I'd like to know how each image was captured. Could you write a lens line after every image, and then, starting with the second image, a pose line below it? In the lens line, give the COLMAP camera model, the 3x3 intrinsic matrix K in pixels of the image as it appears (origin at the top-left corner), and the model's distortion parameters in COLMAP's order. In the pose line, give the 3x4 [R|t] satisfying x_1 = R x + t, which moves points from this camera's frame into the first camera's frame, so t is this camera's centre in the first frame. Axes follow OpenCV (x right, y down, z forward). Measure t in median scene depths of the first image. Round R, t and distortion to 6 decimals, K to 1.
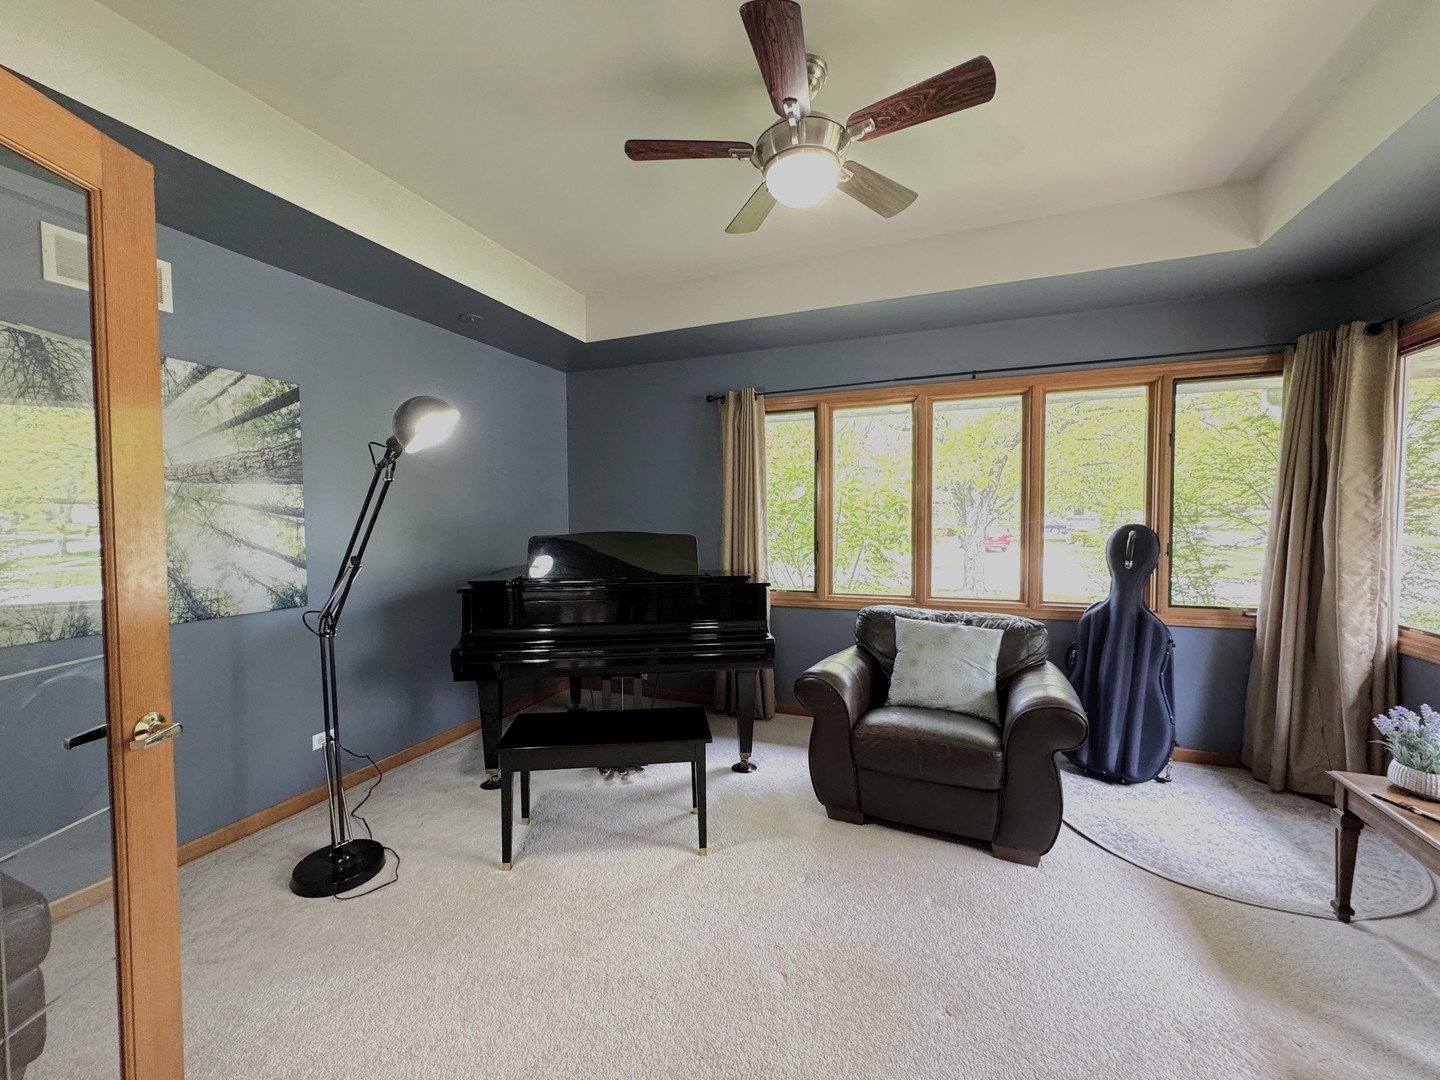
lens RADIAL K [[573.2, 0, 720.0], [0, 573.2, 540.0], [0, 0, 1]] dist [-0.002949, 0.000219]
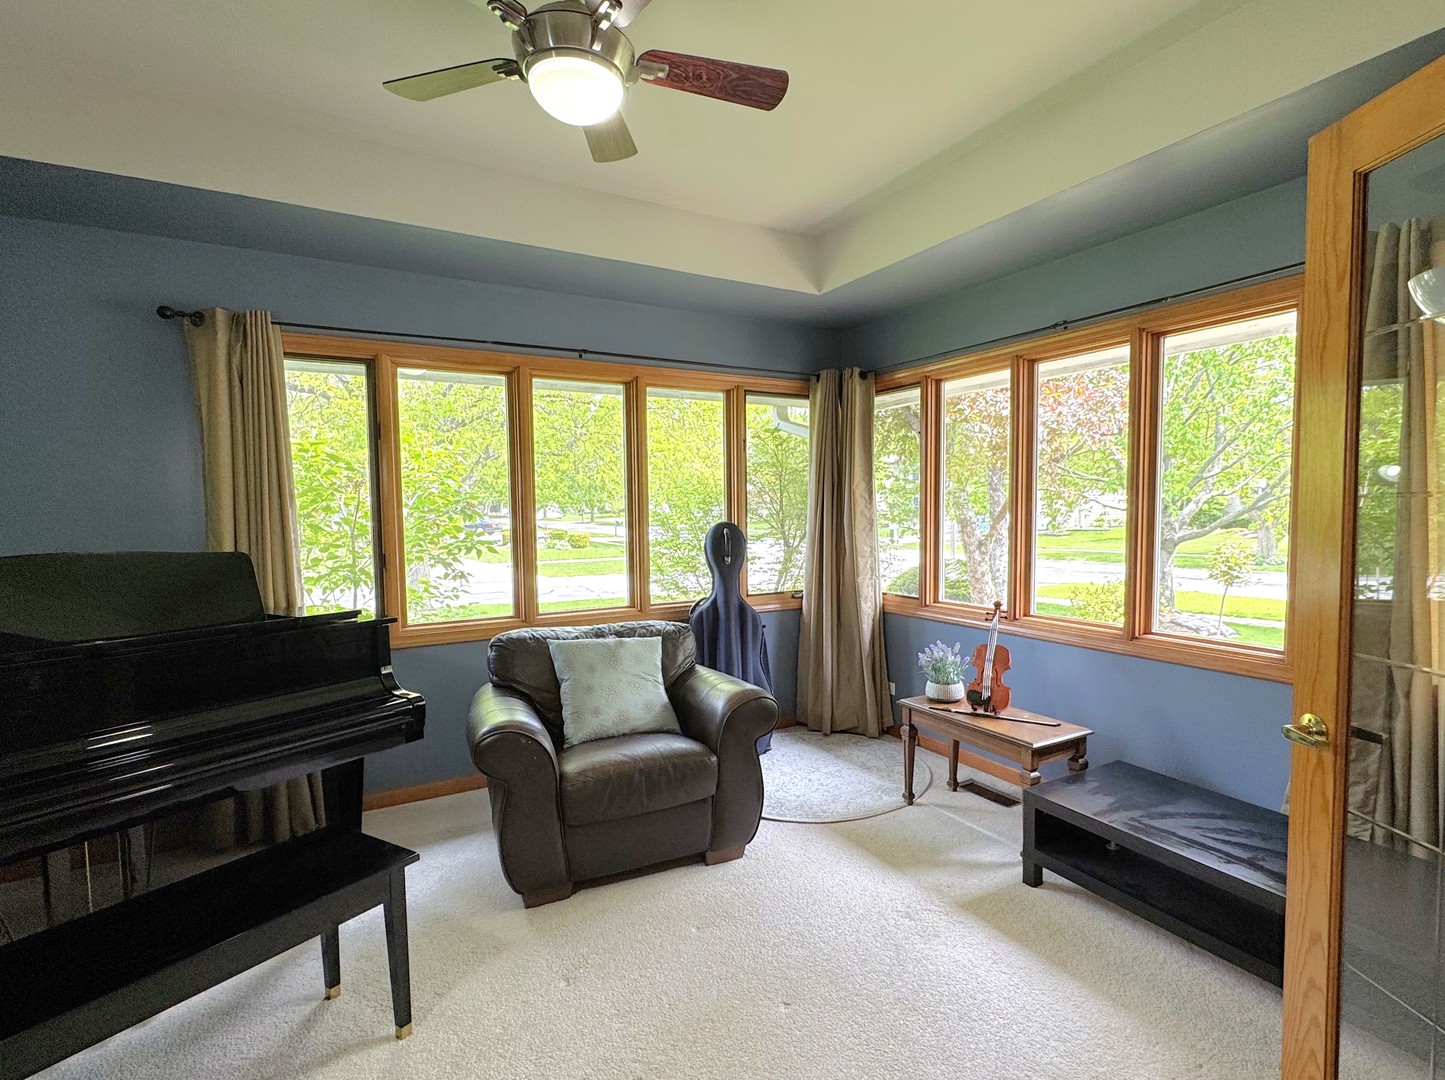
lens RADIAL K [[746.8, 0, 725.2], [0, 746.8, 556.0], [0, 0, 1]] dist [-0.005109, 0.000056]
pose [[0.606435, -0.048562, 0.793648, -0.407836], [0.041376, 0.998708, 0.029494, -0.006391], [-0.794056, 0.014952, 0.607661, 0.168168]]
